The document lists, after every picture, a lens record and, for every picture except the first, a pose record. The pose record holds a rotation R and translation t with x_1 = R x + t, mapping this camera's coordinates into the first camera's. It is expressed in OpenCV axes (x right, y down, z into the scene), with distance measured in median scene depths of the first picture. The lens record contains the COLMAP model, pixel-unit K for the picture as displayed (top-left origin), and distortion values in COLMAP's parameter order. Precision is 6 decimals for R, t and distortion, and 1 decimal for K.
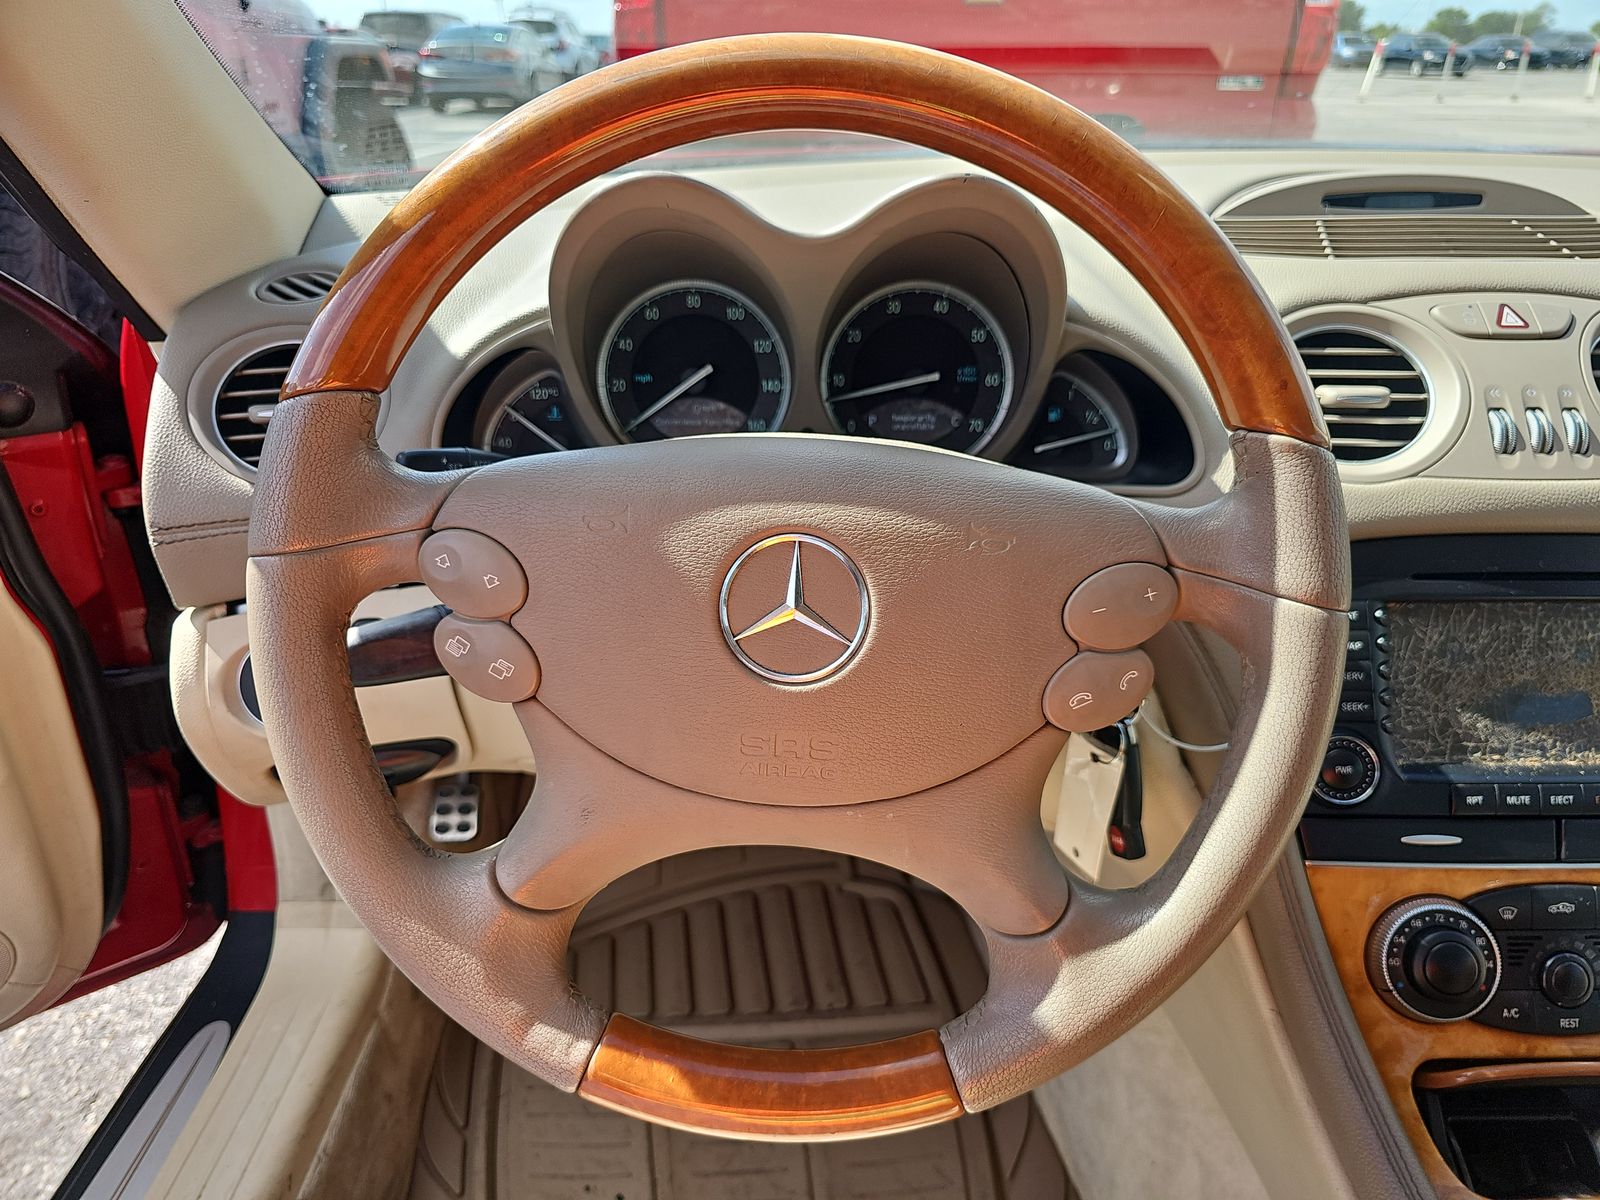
lens RADIAL K [[1083.1, 0, 805.5], [0, 1083.1, 593.7], [0, 0, 1]] dist [-0.005698, -0.009128]
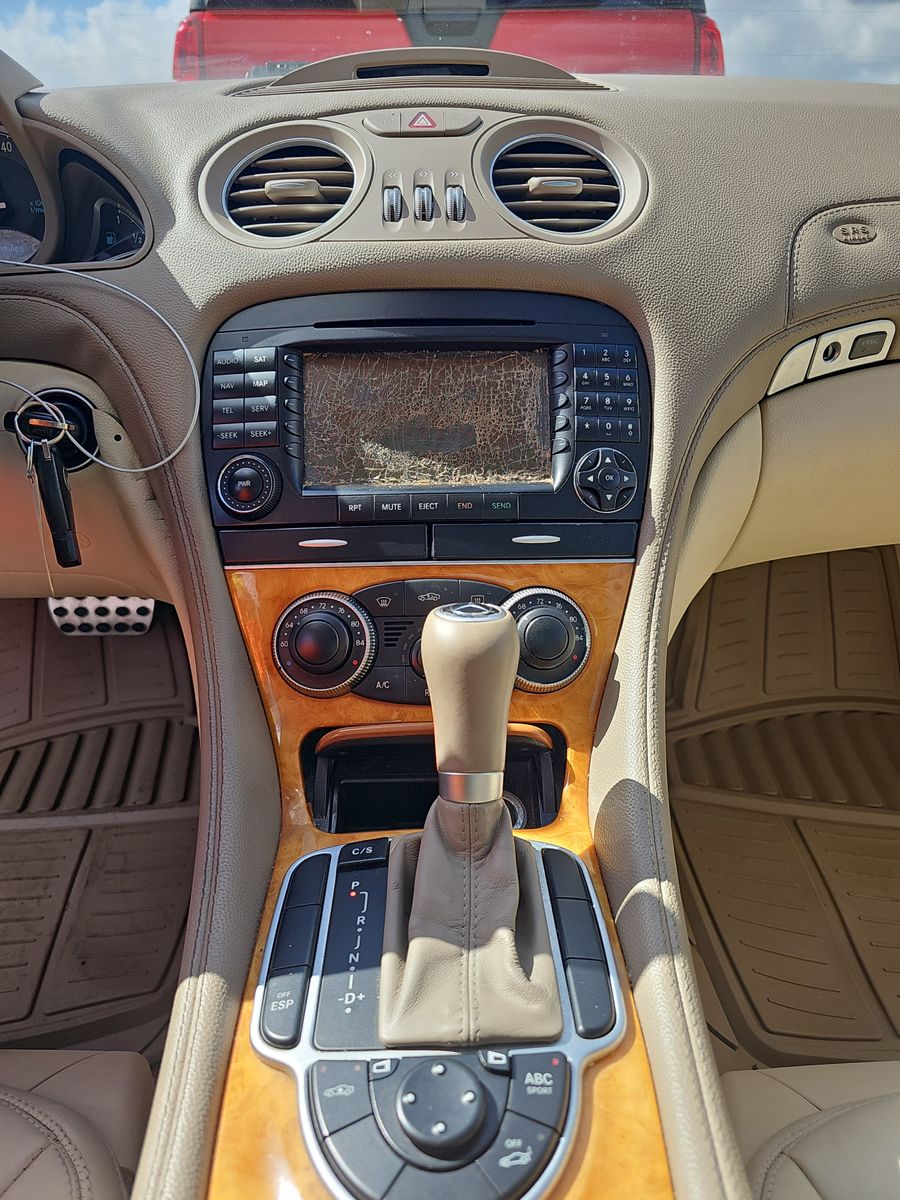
lens RADIAL K [[812.3, 0, 445.1], [0, 812.3, 606.7], [0, 0, 1]] dist [-0.005698, -0.009128]
pose [[0.999506, -0.018030, 0.025750, 0.672512], [0.017895, 0.999825, 0.005479, 0.287655], [-0.025844, -0.005016, 0.999653, 0.105985]]
